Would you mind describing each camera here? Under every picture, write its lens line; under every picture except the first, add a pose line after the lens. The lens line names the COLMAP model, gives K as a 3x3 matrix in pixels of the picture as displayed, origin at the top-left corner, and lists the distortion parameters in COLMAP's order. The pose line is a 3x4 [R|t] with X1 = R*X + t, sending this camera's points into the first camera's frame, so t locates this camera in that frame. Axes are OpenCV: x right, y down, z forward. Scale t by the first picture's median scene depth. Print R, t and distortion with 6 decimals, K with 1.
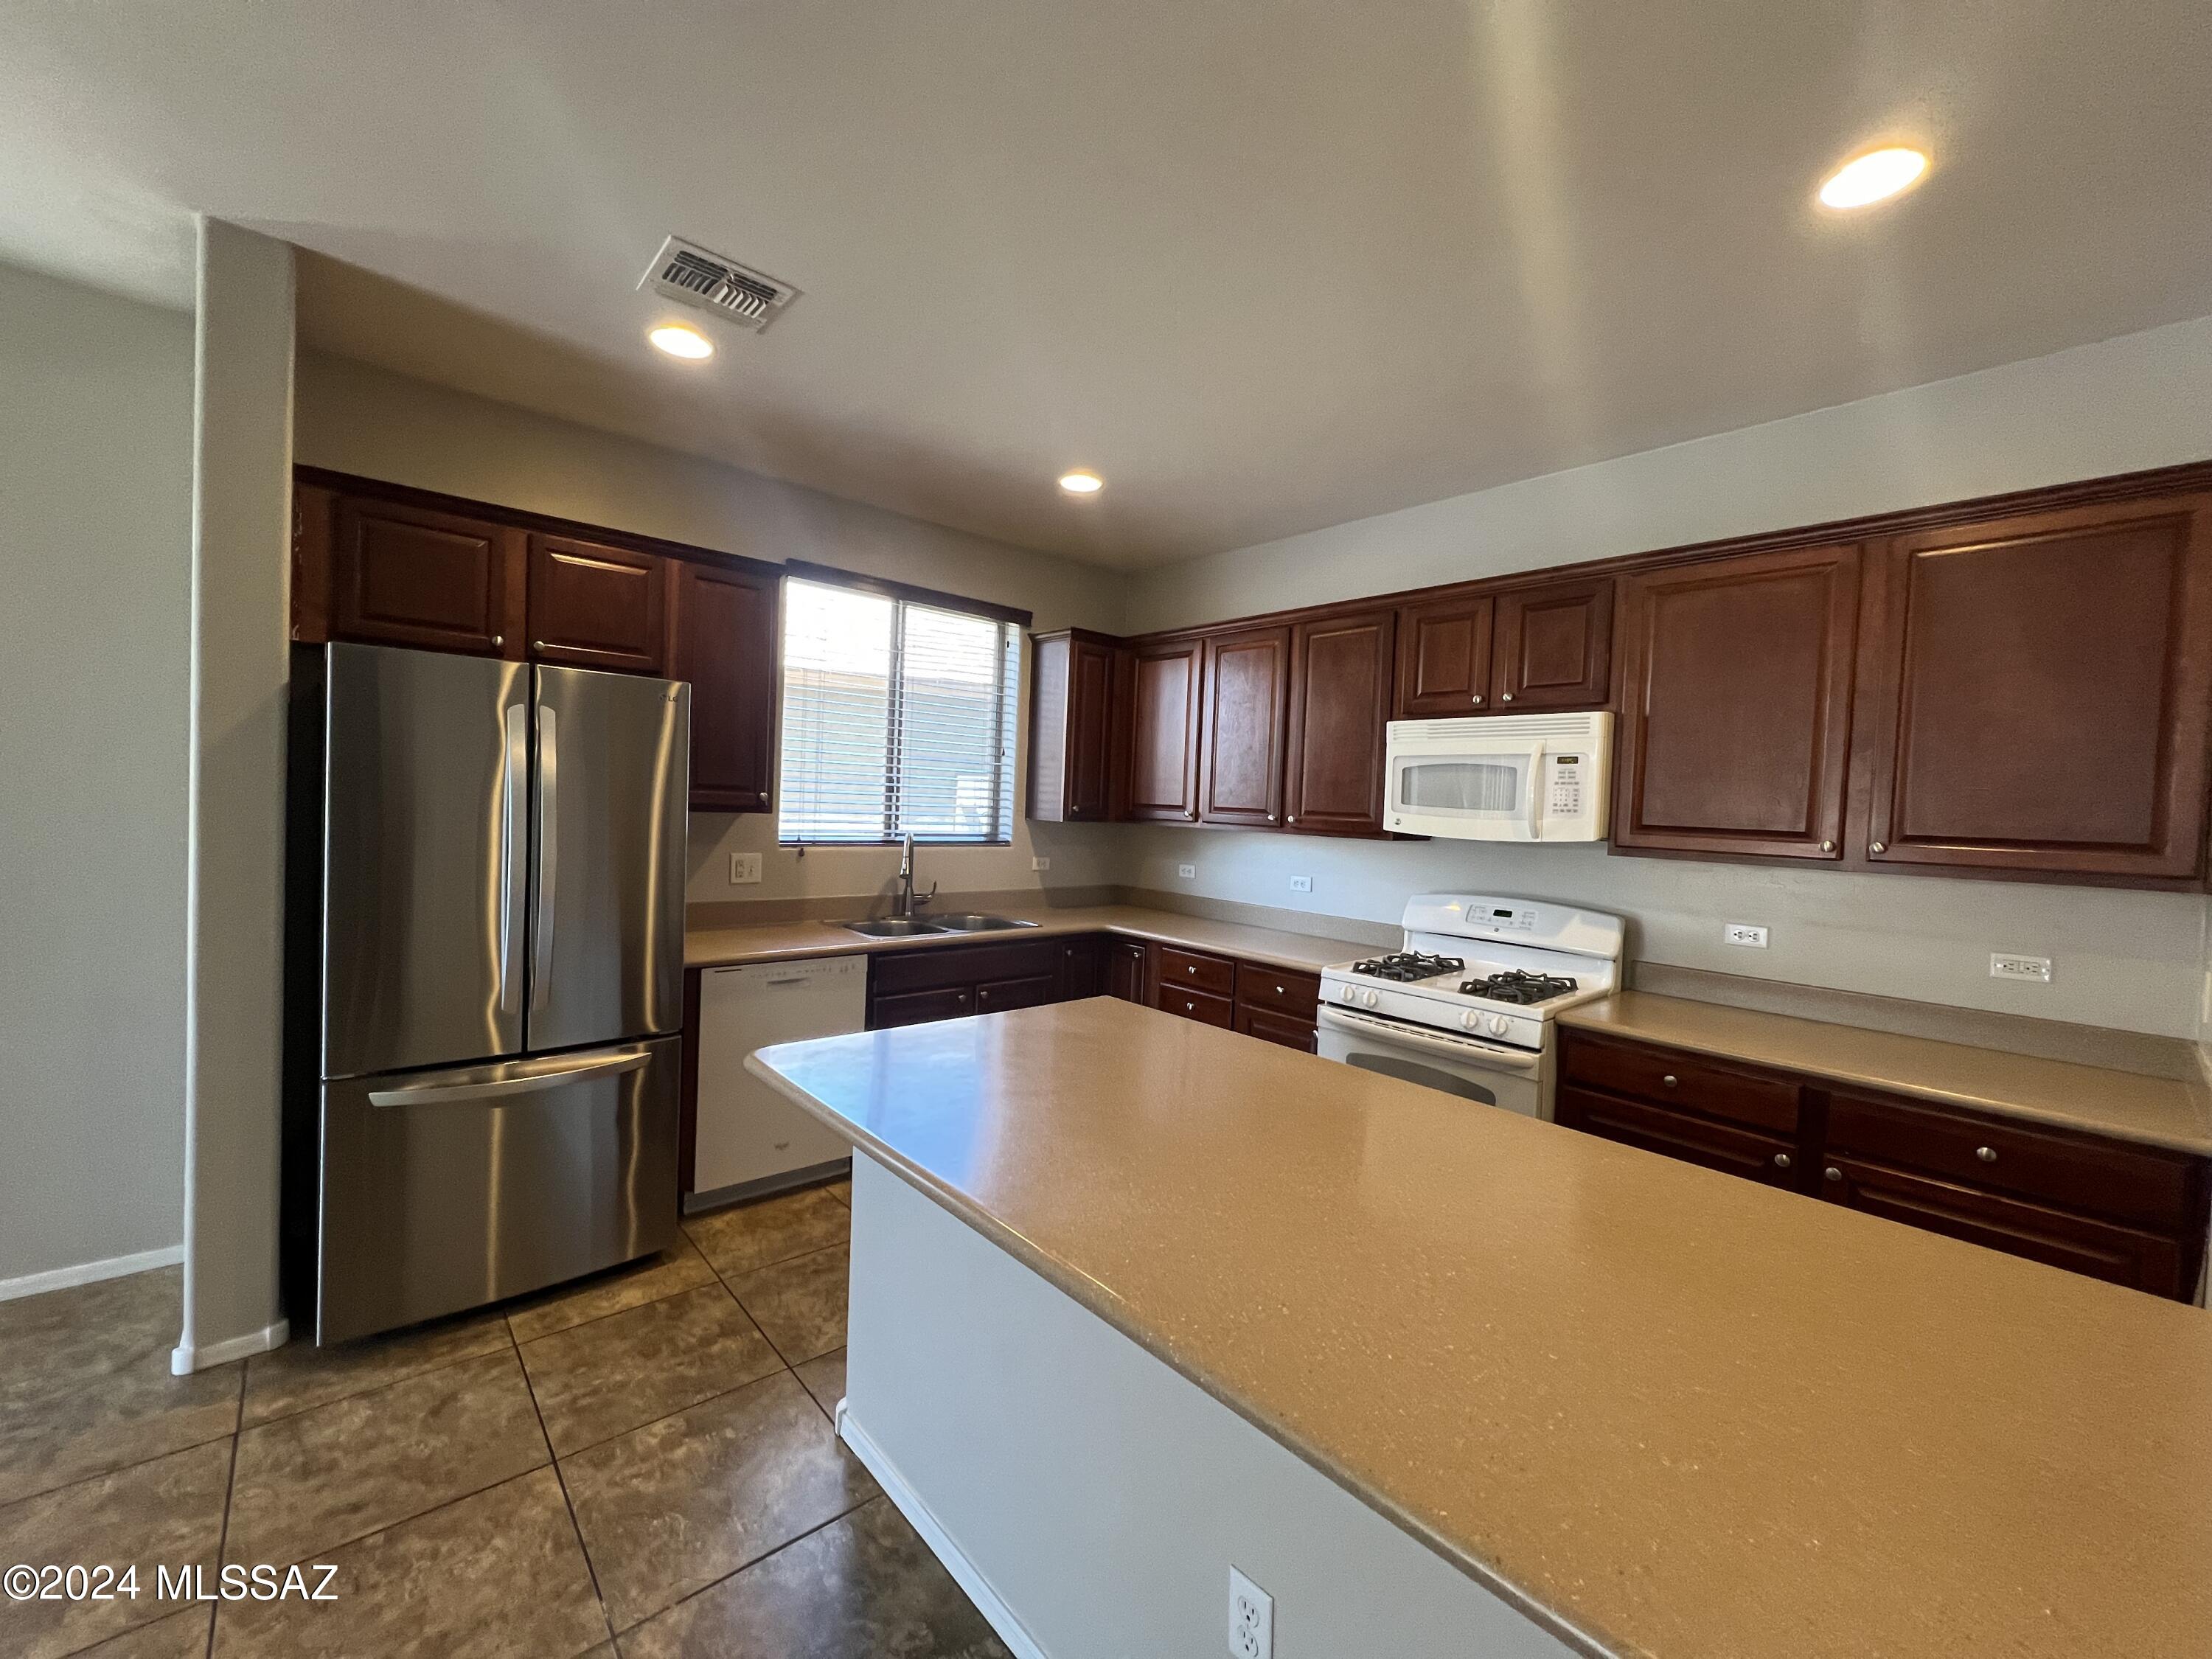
lens RADIAL K [[889.2, 0, 1103.3], [0, 889.2, 827.7], [0, 0, 1]] dist [0.000149, 0.000424]
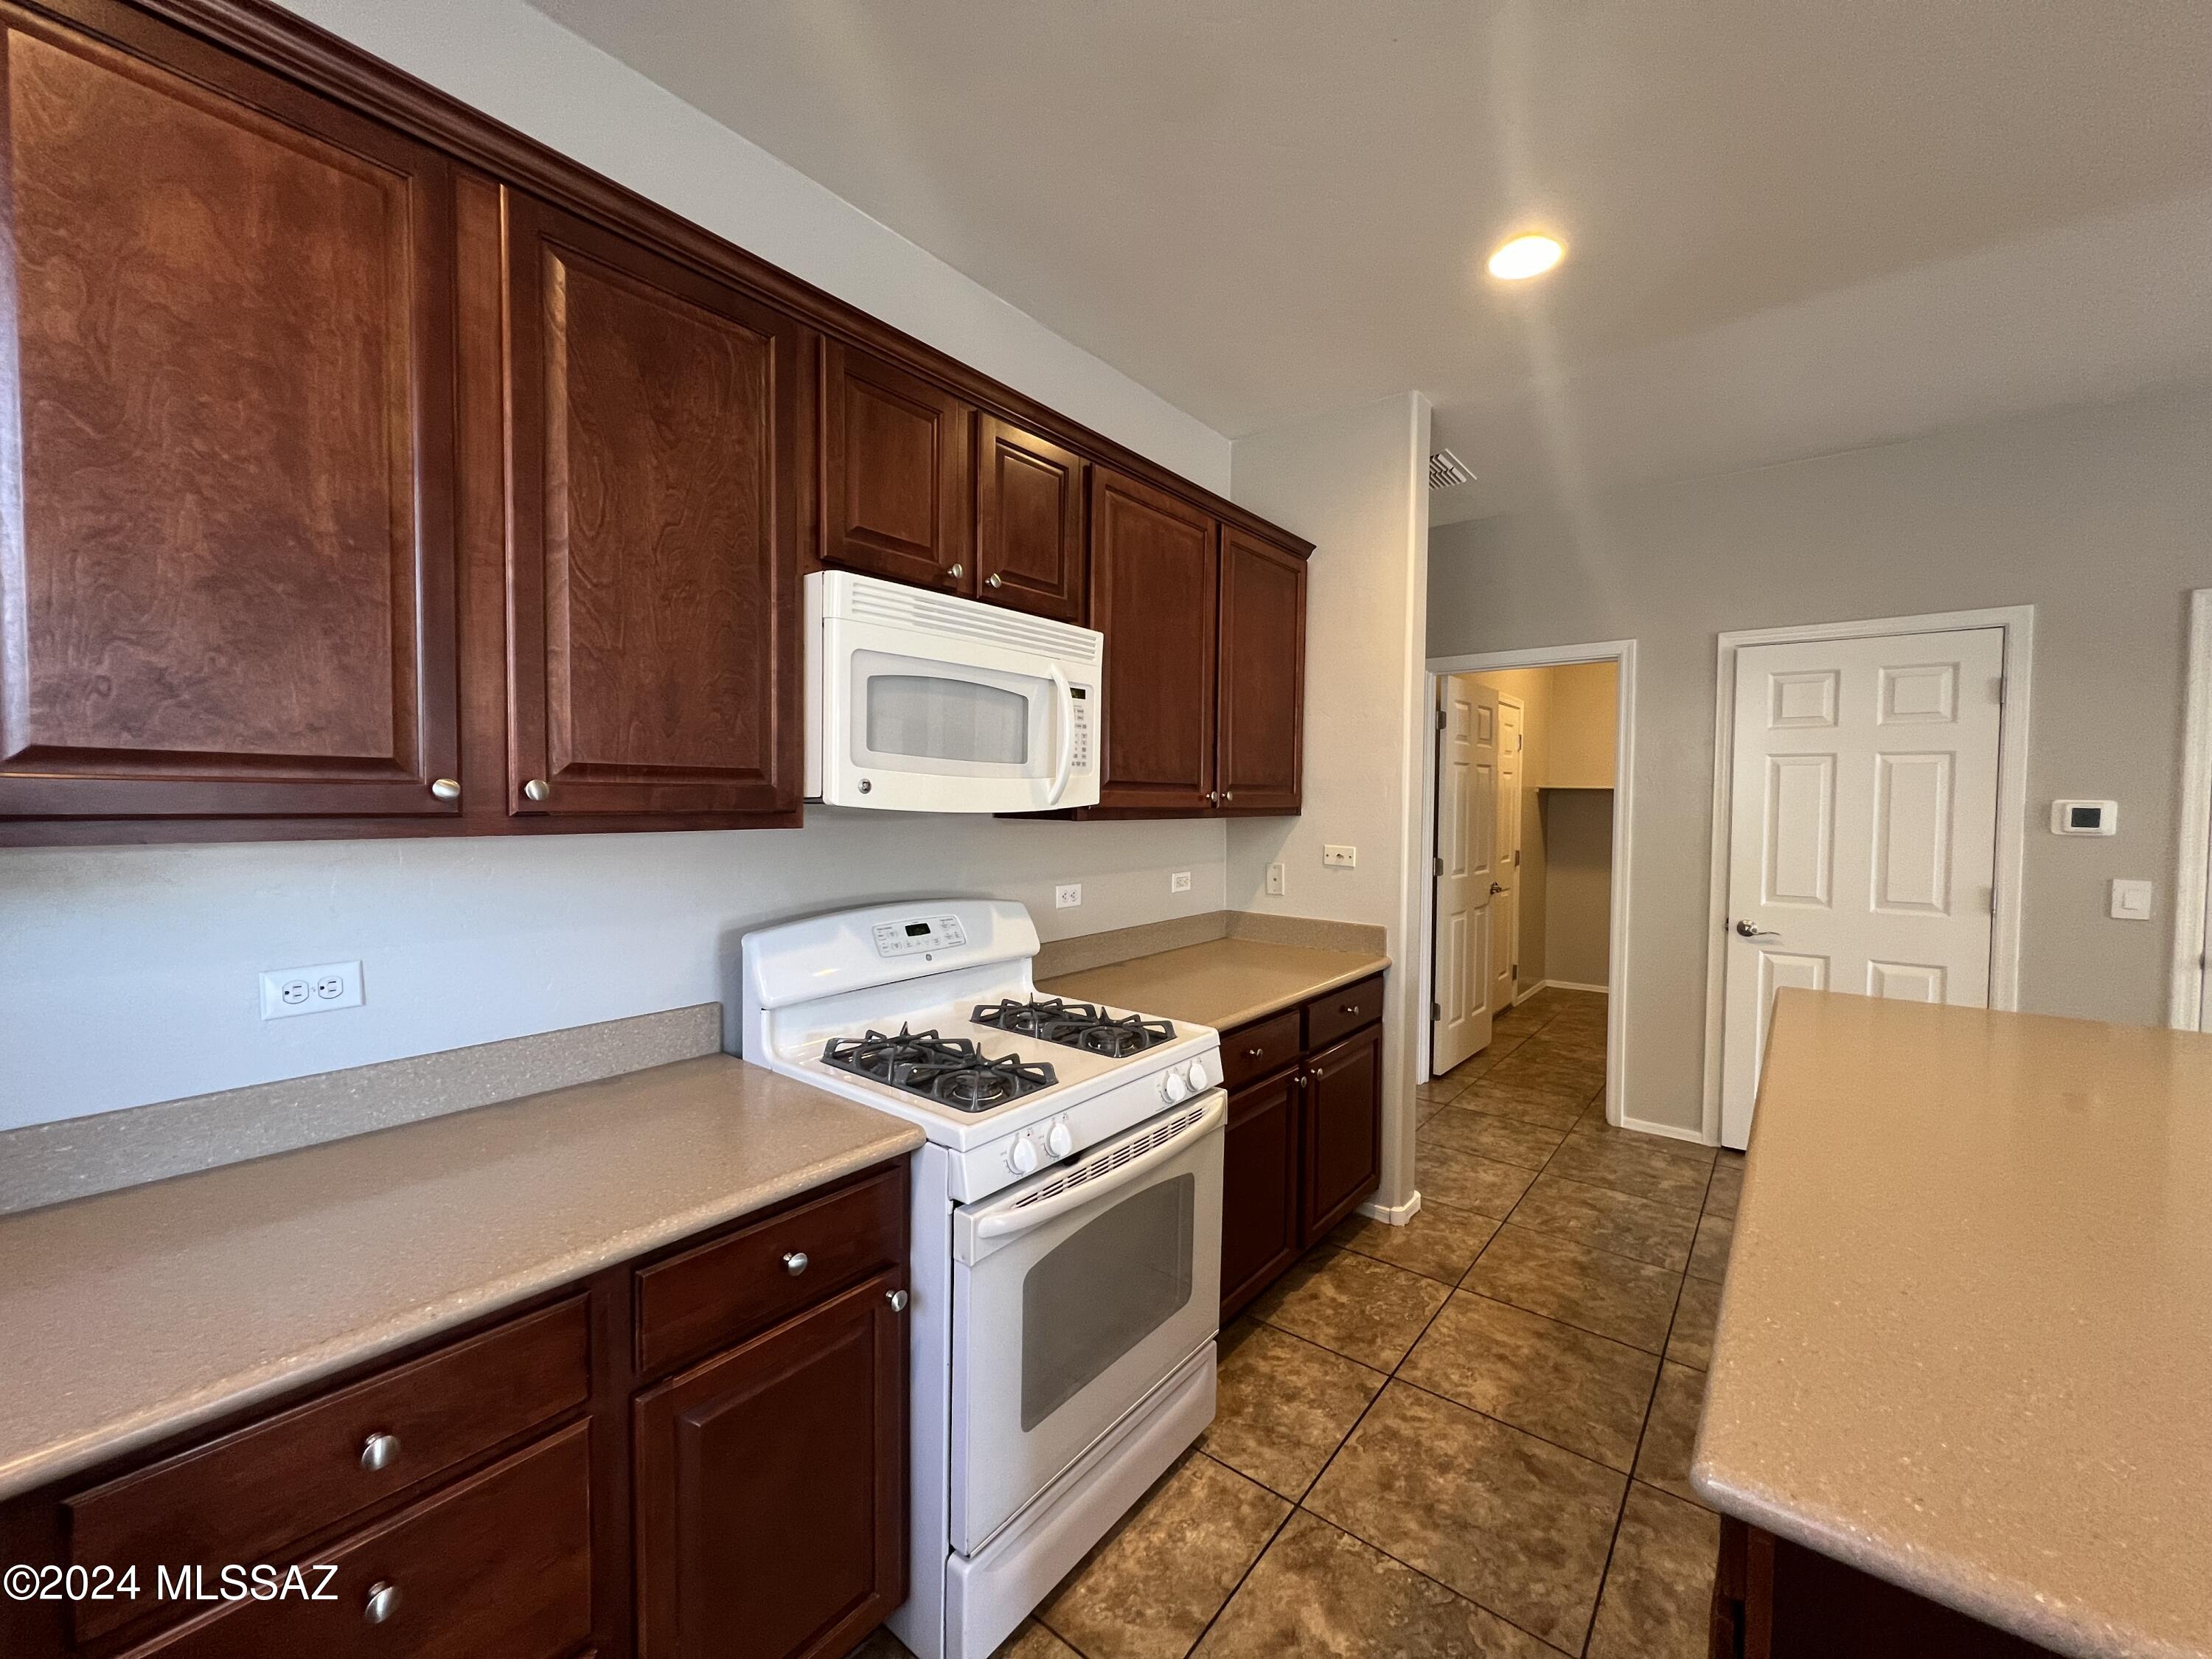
lens RADIAL K [[889.2, 0, 1091.7], [0, 889.2, 828.7], [0, 0, 1]] dist [0.000149, 0.000424]
pose [[-0.174543, -0.076948, 0.981638, -0.184112], [0.012654, 0.996684, 0.080377, -0.023131], [-0.984568, 0.026451, -0.172990, 1.054779]]
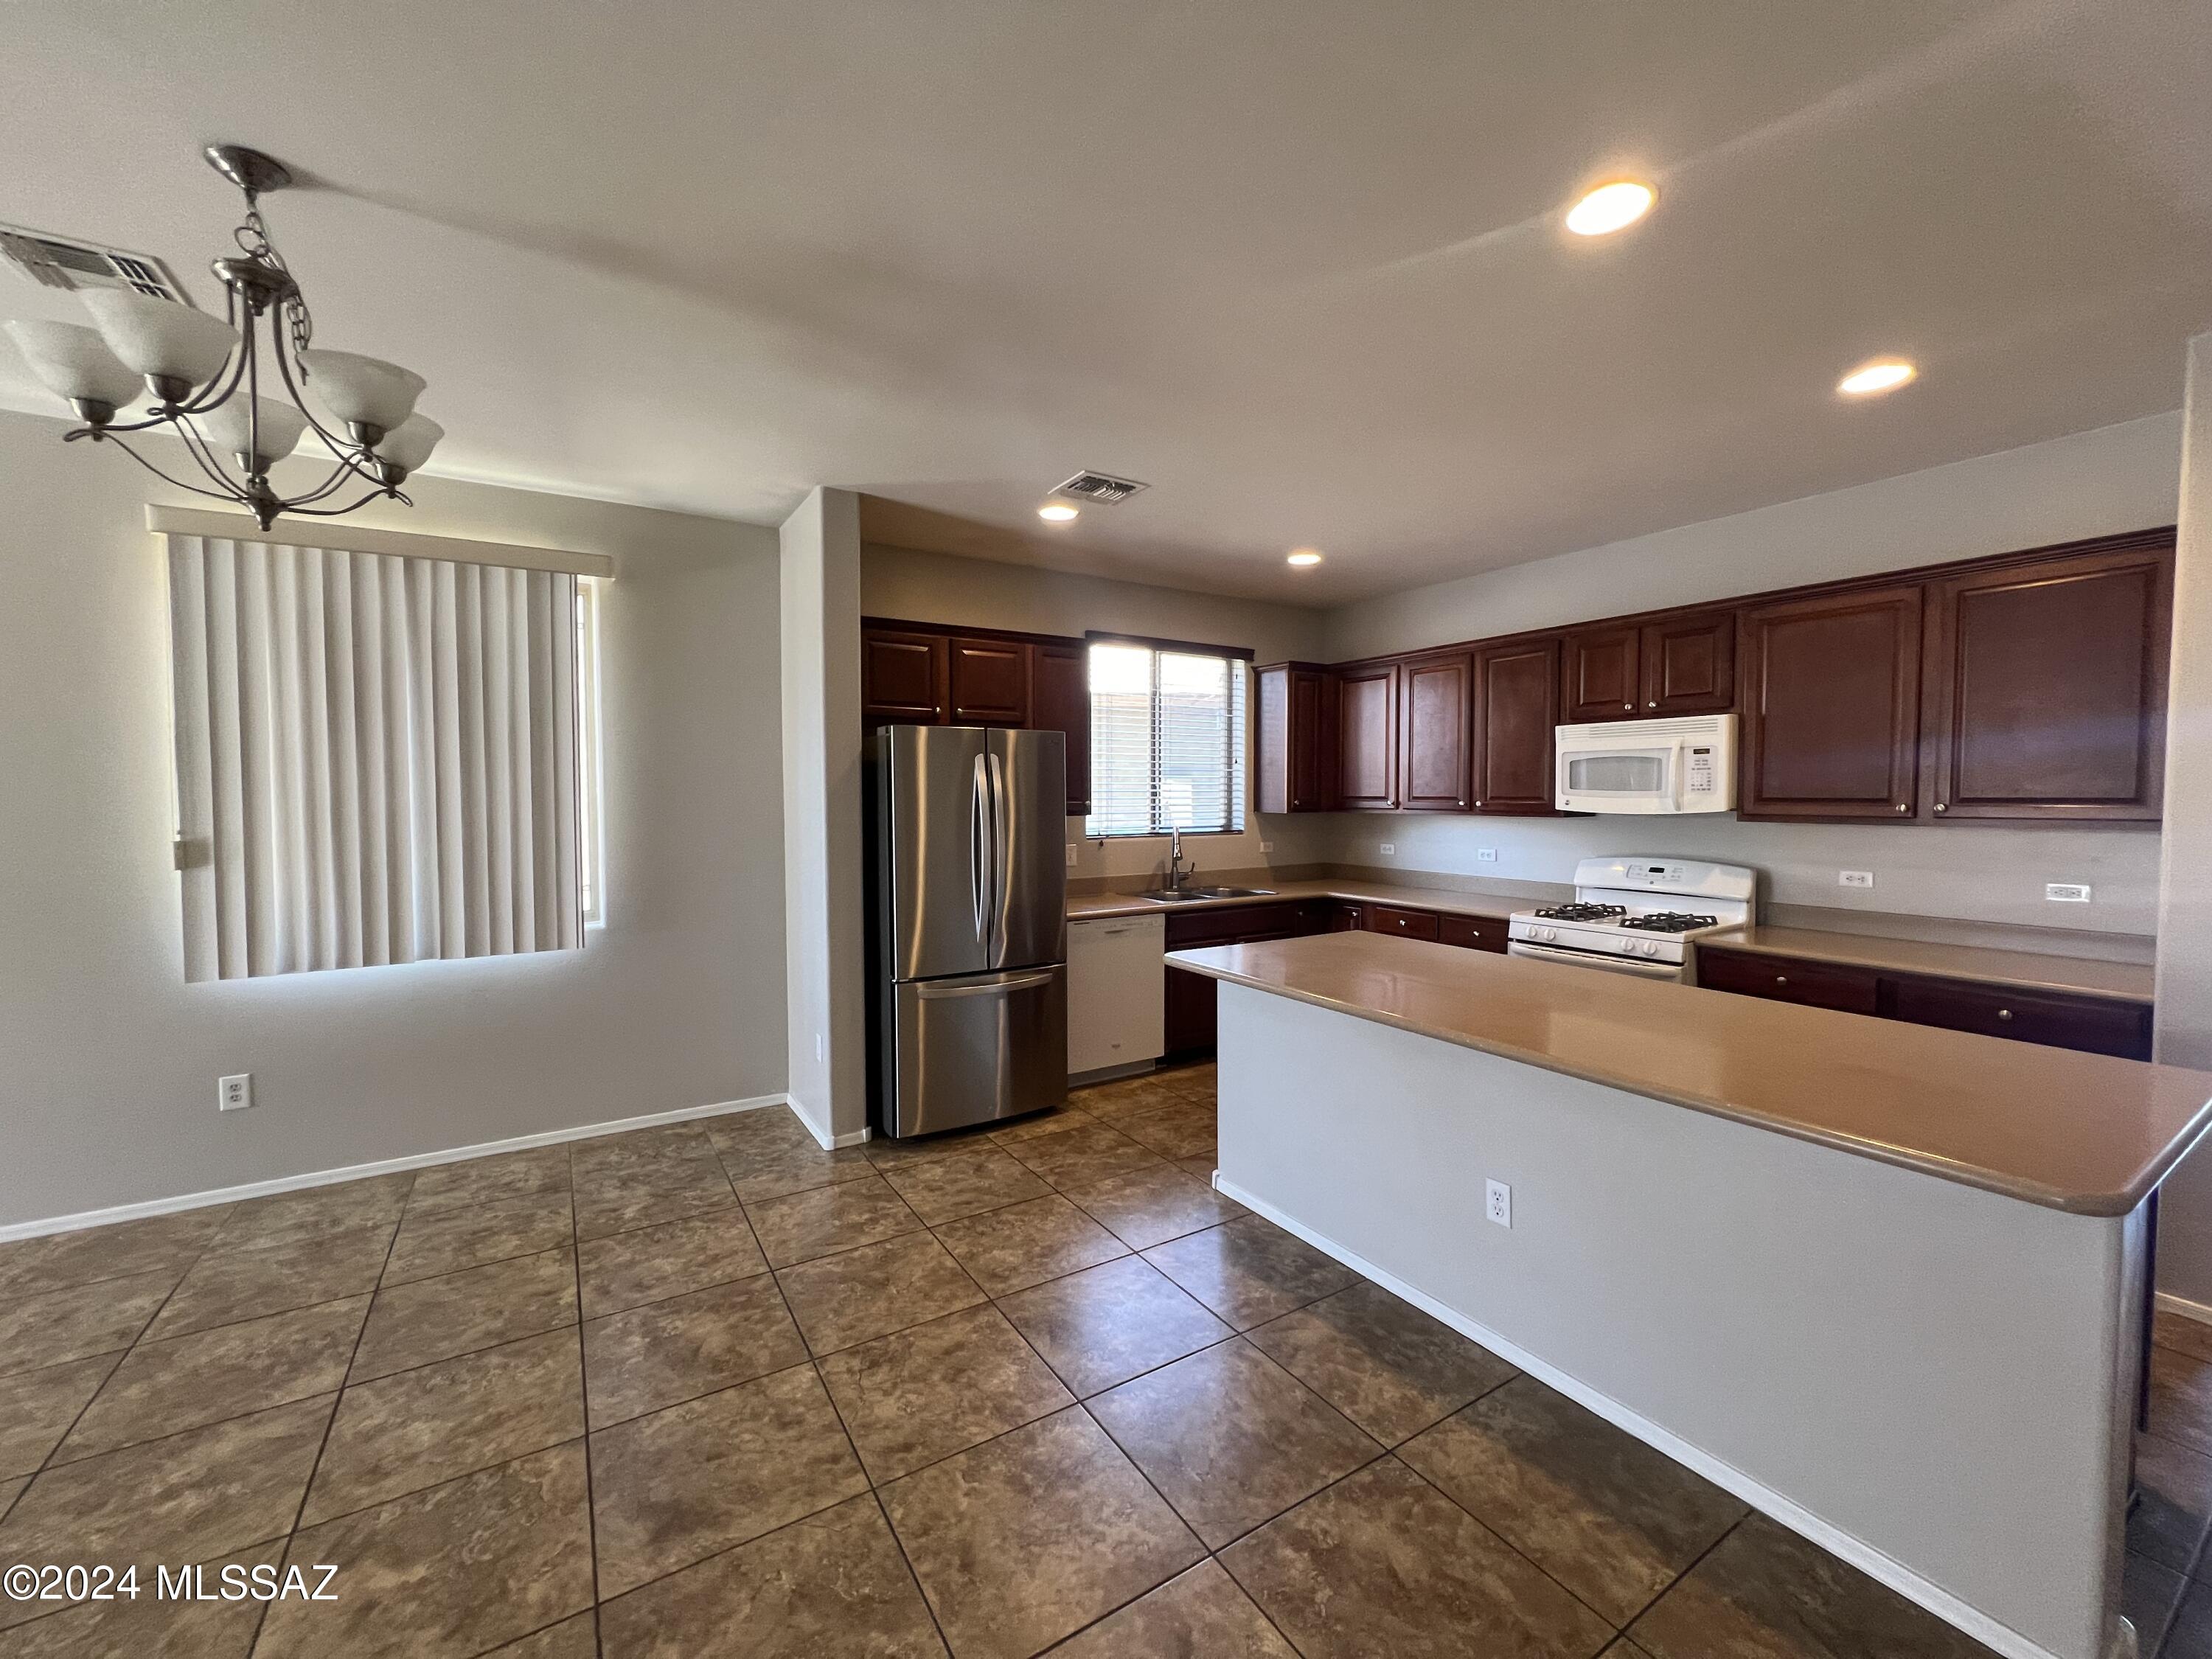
lens RADIAL K [[889.2, 0, 1103.4], [0, 889.2, 828.9], [0, 0, 1]] dist [0.000149, 0.000424]
pose [[0.985422, -0.037394, -0.165965, -0.136791], [0.038860, 0.999229, 0.005592, -0.002403], [0.165628, -0.011960, 0.986116, -0.439362]]
